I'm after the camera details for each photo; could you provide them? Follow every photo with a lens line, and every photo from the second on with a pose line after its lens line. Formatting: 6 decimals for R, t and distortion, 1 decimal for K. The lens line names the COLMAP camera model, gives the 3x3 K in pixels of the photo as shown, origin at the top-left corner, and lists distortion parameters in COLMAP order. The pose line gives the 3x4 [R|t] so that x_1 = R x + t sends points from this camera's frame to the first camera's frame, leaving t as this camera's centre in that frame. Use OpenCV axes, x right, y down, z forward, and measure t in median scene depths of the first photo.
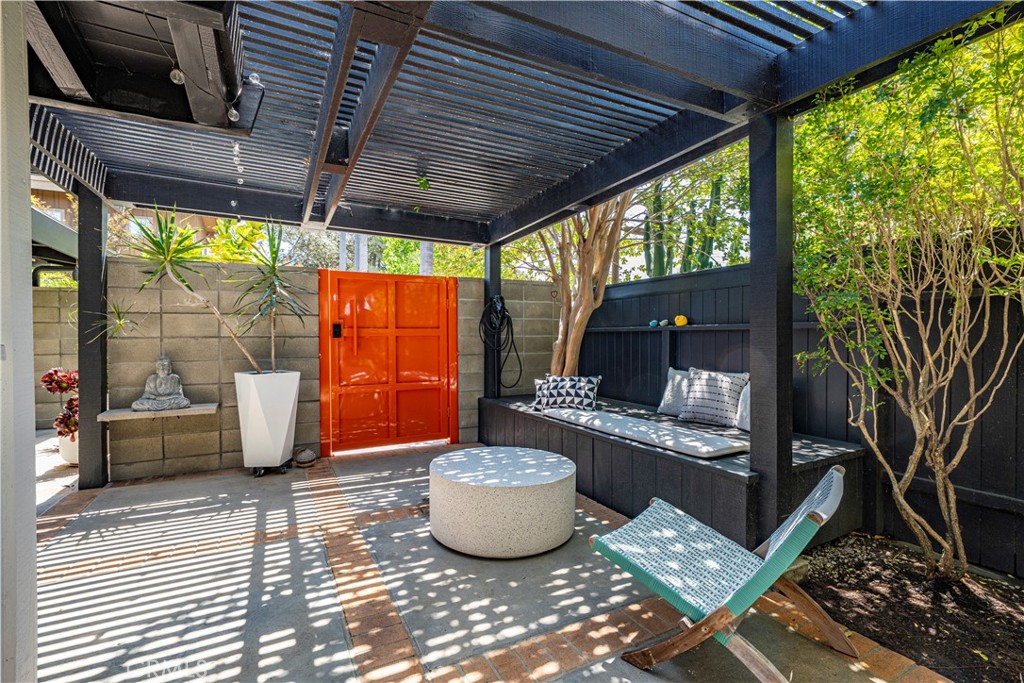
lens RADIAL K [[467.0, 0, 509.7], [0, 467.0, 339.8], [0, 0, 1]] dist [-0.000386, 0.000878]
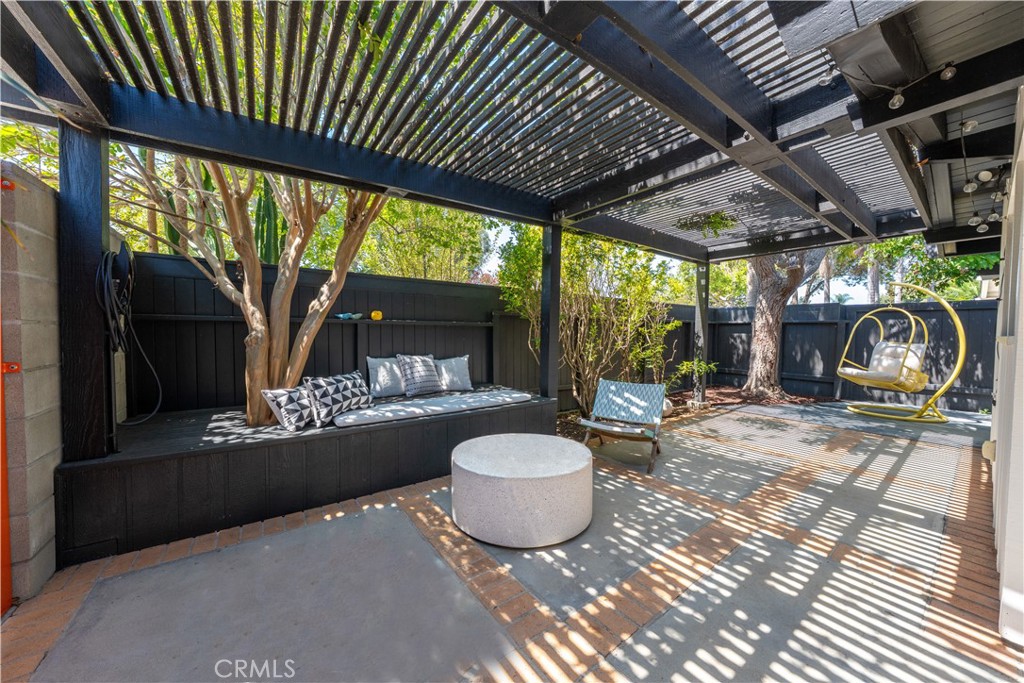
lens RADIAL K [[363.4, 0, 512.0], [0, 363.4, 344.4], [0, 0, 1]] dist [-0.019502, 0.000256]
pose [[-0.171819, -0.028866, 0.984705, -1.067191], [0.005109, 0.999531, 0.030192, 0.011412], [-0.985115, 0.010219, -0.171591, 1.562465]]
